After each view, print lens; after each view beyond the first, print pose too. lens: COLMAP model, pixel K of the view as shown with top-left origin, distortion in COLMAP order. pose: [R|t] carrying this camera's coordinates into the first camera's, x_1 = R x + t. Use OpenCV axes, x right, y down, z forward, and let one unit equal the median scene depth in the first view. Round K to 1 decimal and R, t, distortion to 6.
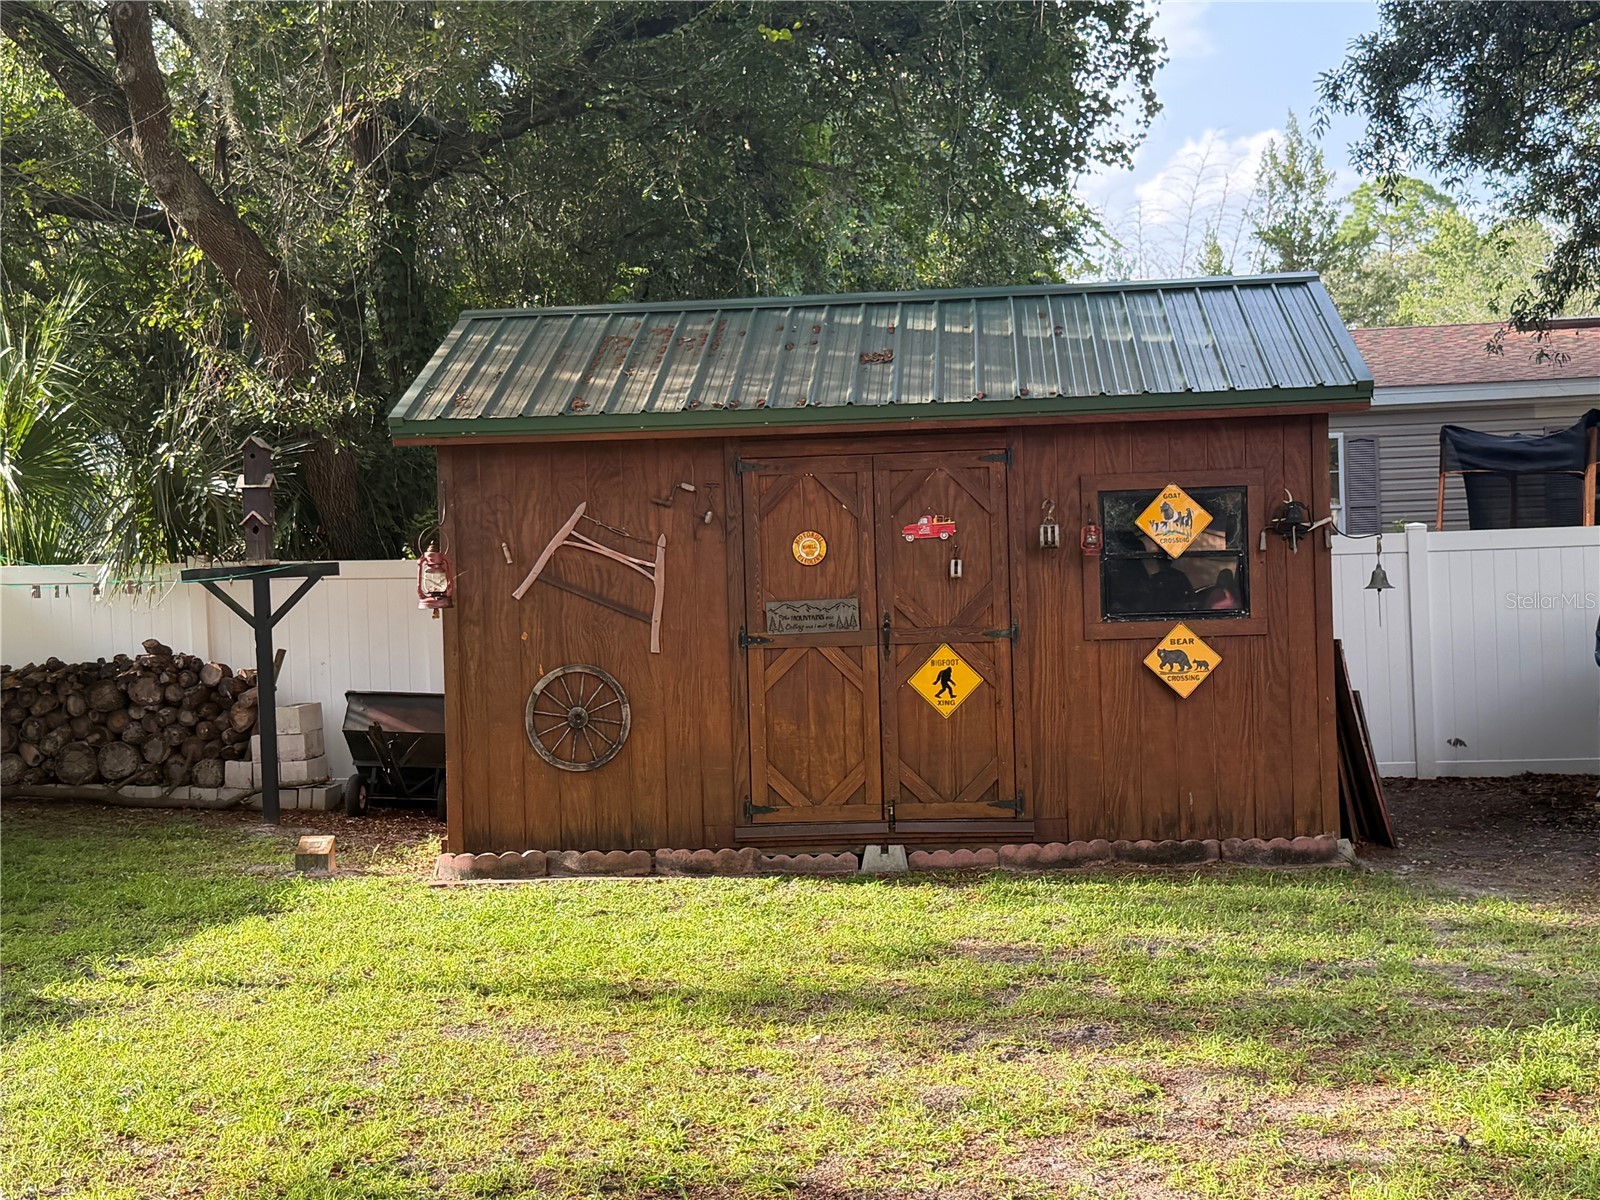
lens RADIAL K [[2122.1, 0, 794.4], [0, 2122.1, 598.4], [0, 0, 1]] dist [0.126538, -0.030913]
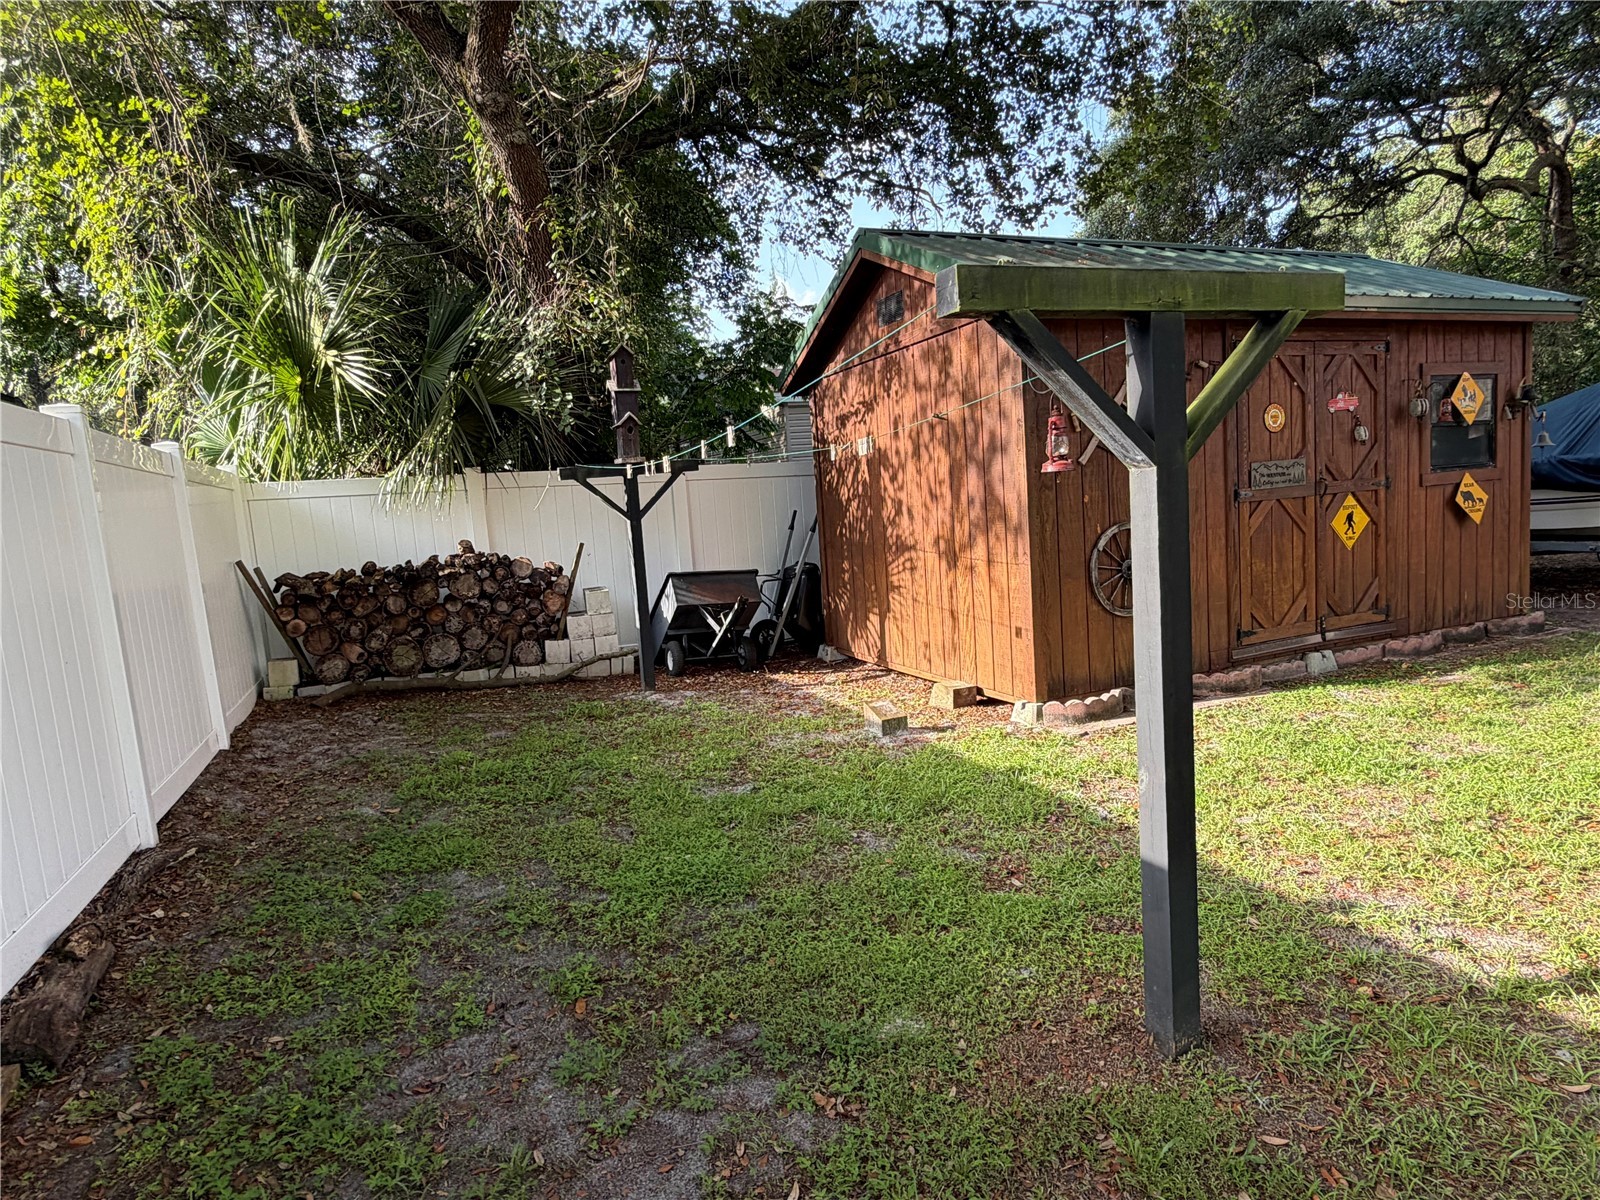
lens RADIAL K [[908.3, 0, 800.0], [0, 908.3, 600.0], [0, 0, 1]] dist [-0.001365, -0.000361]
pose [[0.882954, -0.082986, 0.462067, -0.487191], [0.046820, 0.994911, 0.089216, 0.021338], [-0.467120, -0.057139, 0.882346, 0.663707]]
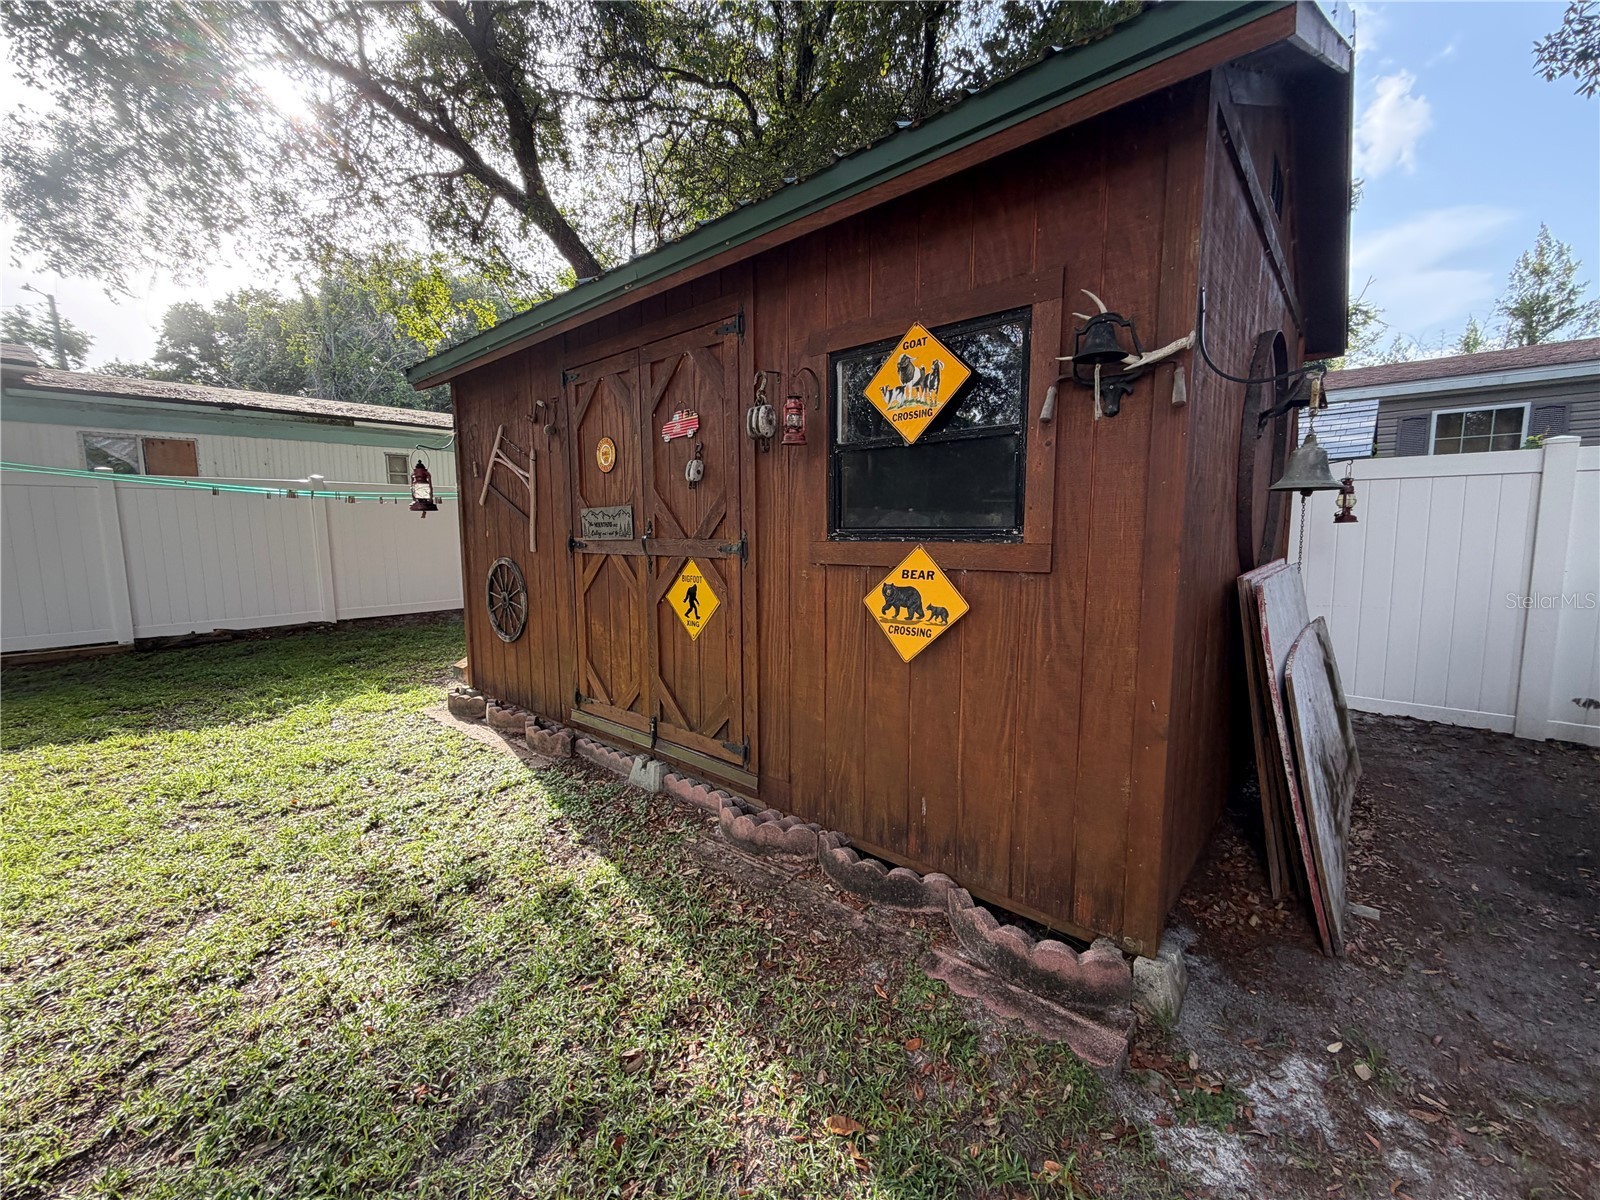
lens RADIAL K [[636.3, 0, 797.7], [0, 636.3, 597.2], [0, 0, 1]] dist [0.000449, -0.000401]
pose [[0.804307, 0.091237, -0.587168, 0.263494], [-0.023200, 0.992210, 0.122395, 0.004071], [0.593761, -0.084821, 0.800159, 0.812079]]
